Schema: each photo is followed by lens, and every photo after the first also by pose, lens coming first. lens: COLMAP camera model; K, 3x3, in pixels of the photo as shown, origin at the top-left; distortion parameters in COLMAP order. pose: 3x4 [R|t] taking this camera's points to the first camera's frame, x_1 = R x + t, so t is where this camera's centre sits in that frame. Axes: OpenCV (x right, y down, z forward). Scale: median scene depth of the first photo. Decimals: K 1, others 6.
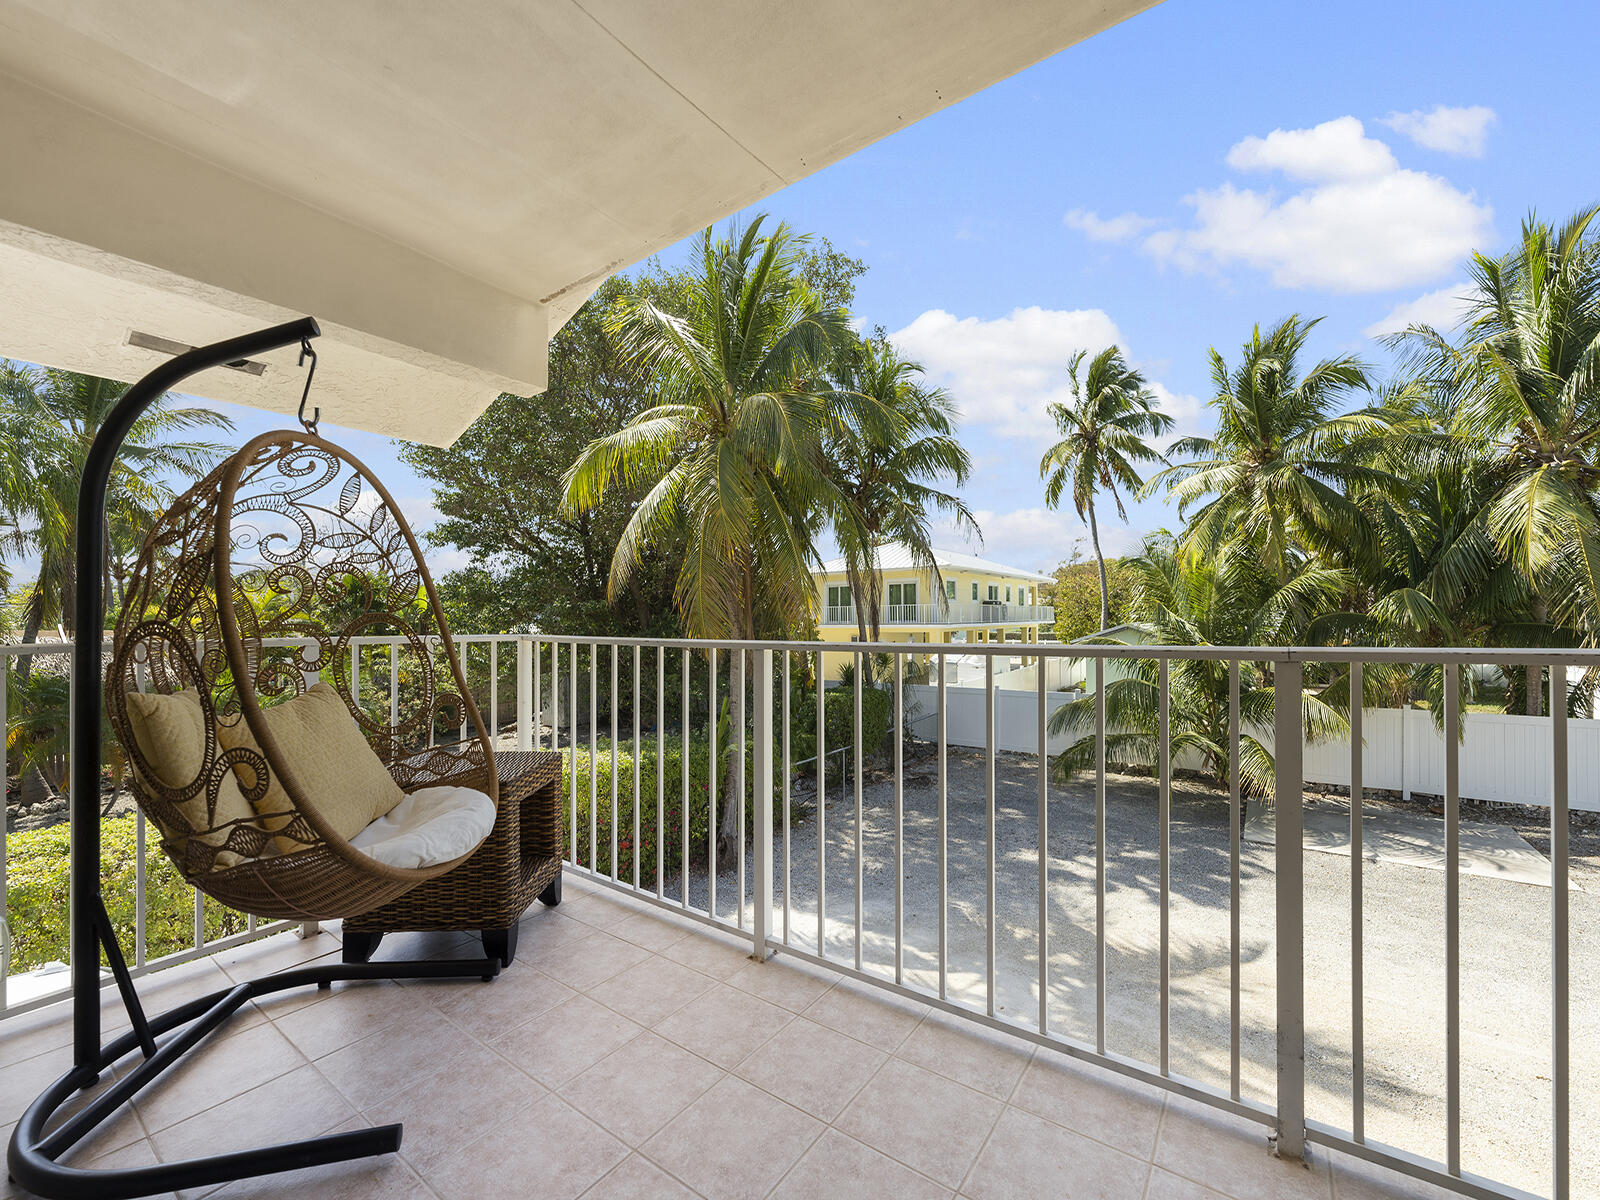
lens RADIAL K [[654.0, 0, 798.4], [0, 654.0, 618.5], [0, 0, 1]] dist [0.000120, -0.000191]
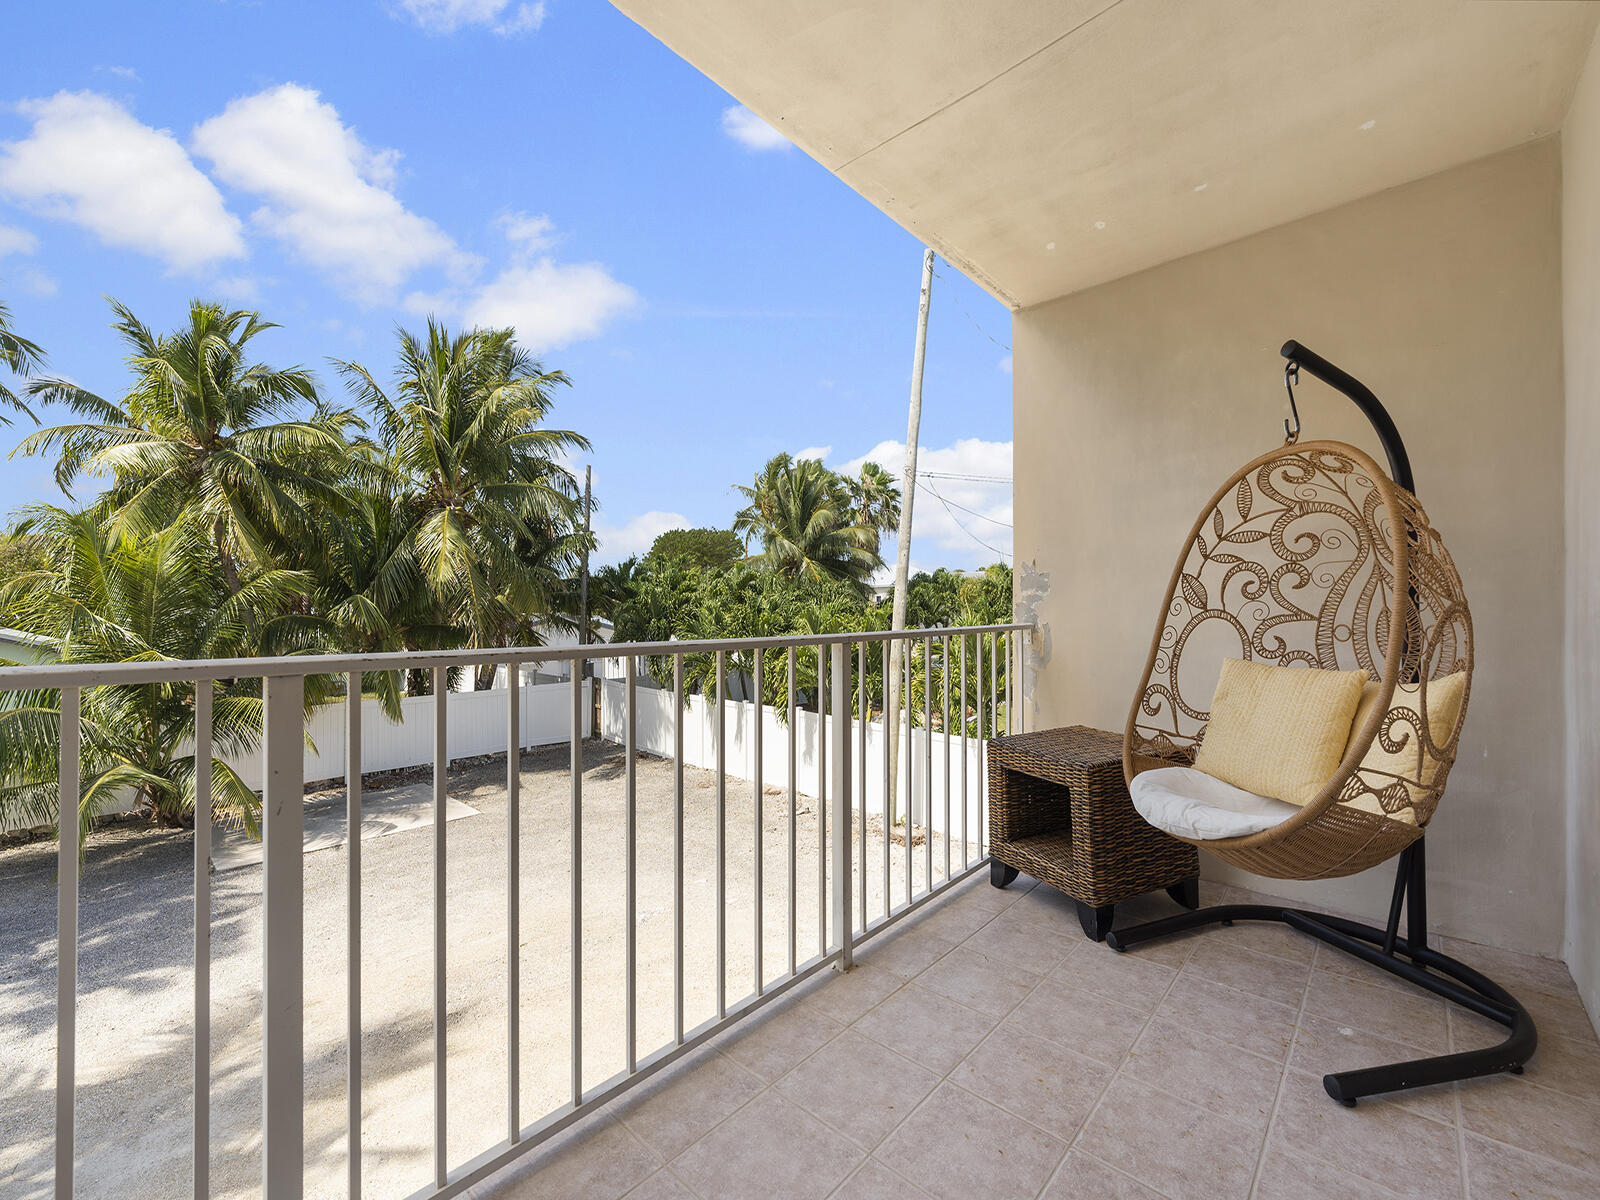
lens RADIAL K [[647.4, 0, 802.3], [0, 647.4, 610.1], [0, 0, 1]] dist [0.000850, 0.000053]
pose [[0.125774, 0.016236, 0.991926, -0.074992], [0.002639, 0.999857, -0.016701, 0.001157], [-0.992055, 0.004718, 0.125713, 0.088272]]
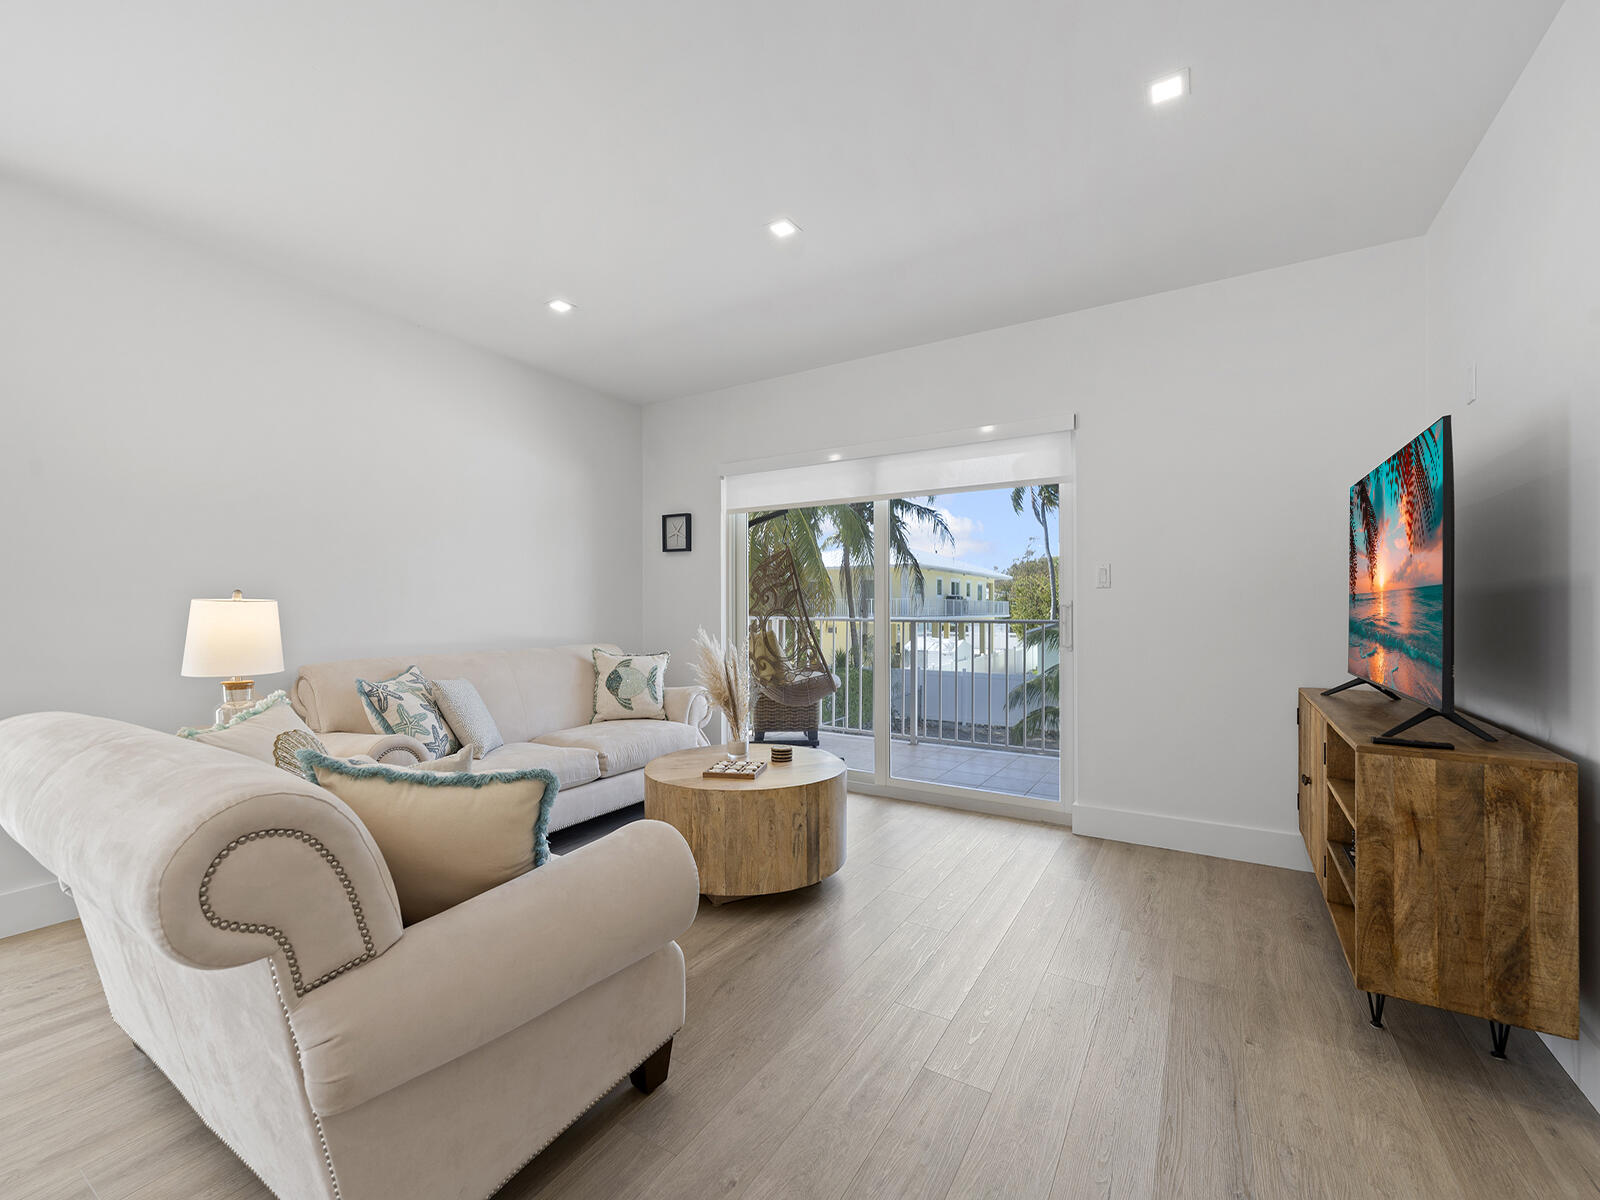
lens RADIAL K [[649.4, 0, 791.9], [0, 649.4, 603.9], [0, 0, 1]] dist [-0.000406, -0.000267]
pose [[0.998430, 0.015702, 0.053774, -0.091004], [-0.015354, 0.999858, -0.006882, -0.003384], [-0.053875, 0.006045, 0.998529, -0.198721]]
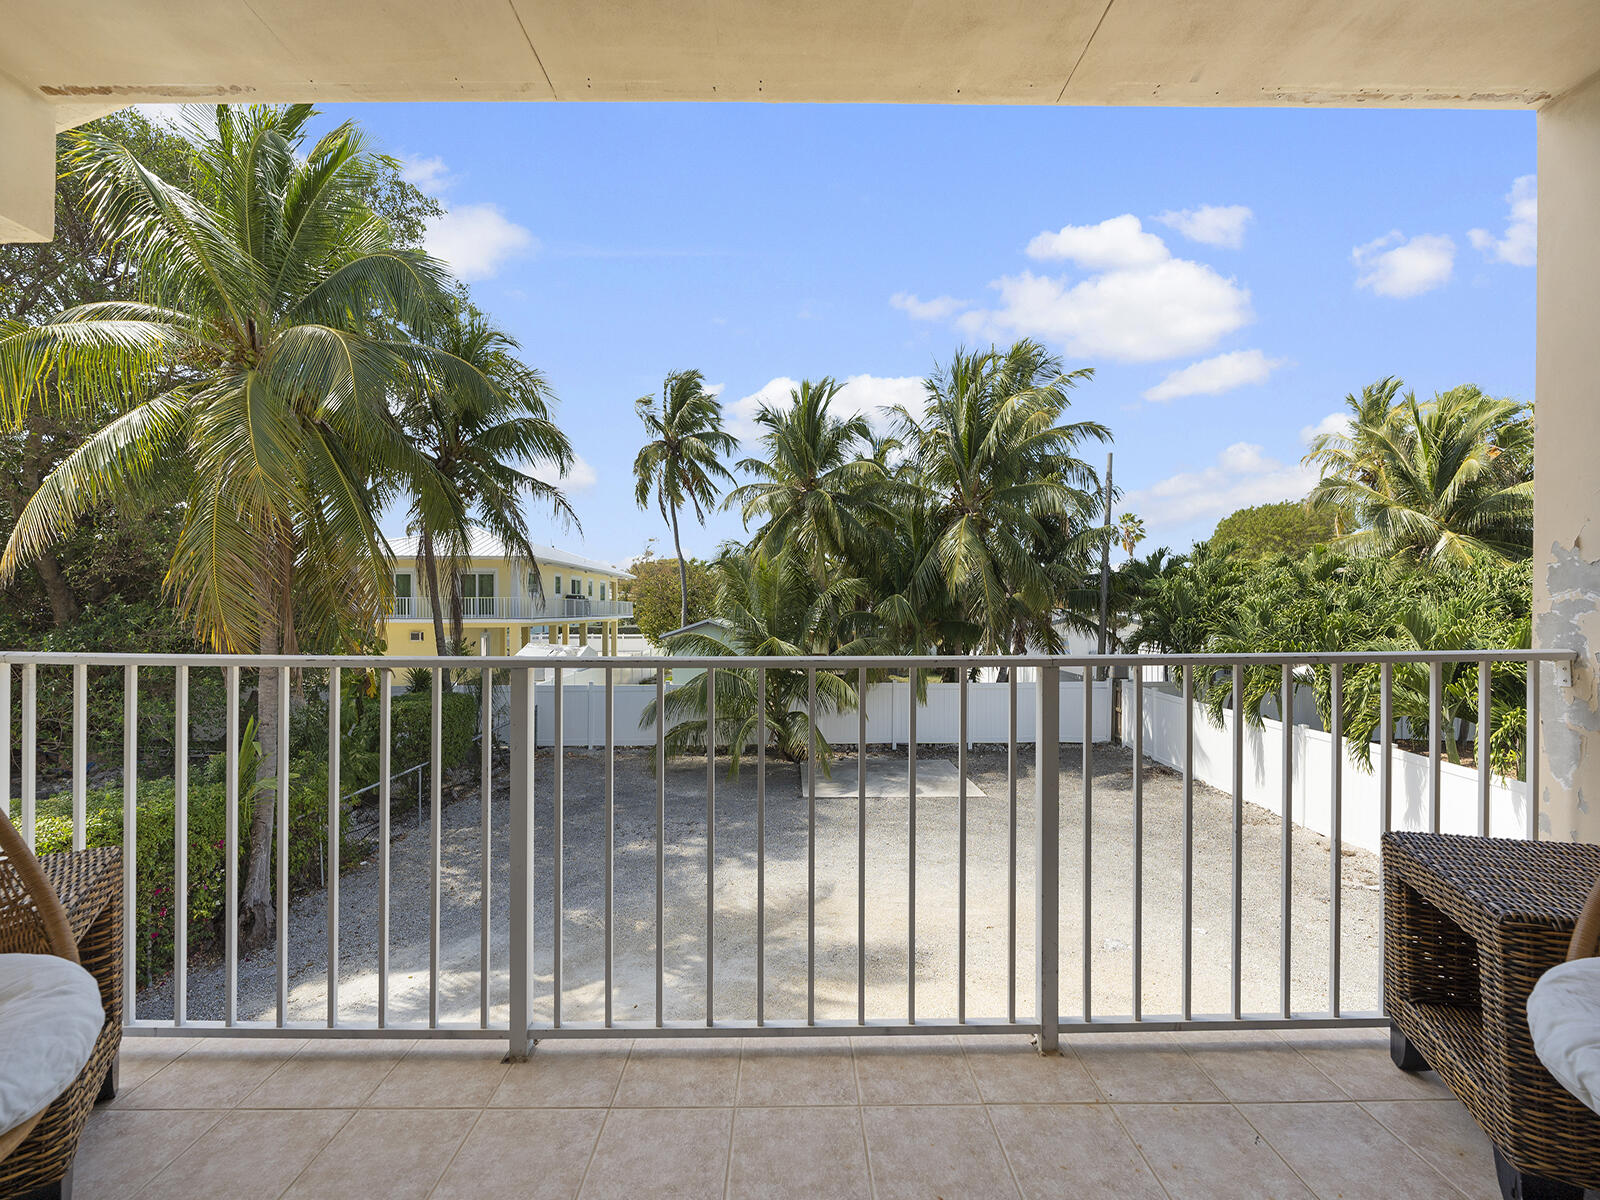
lens RADIAL K [[651.7, 0, 797.4], [0, 651.7, 613.8], [0, 0, 1]] dist [-0.000050, -0.000474]
pose [[0.805249, 0.007968, 0.592883, -0.040364], [-0.009520, 0.999955, -0.000509, -0.003379], [-0.592861, -0.005234, 0.805288, 0.025490]]
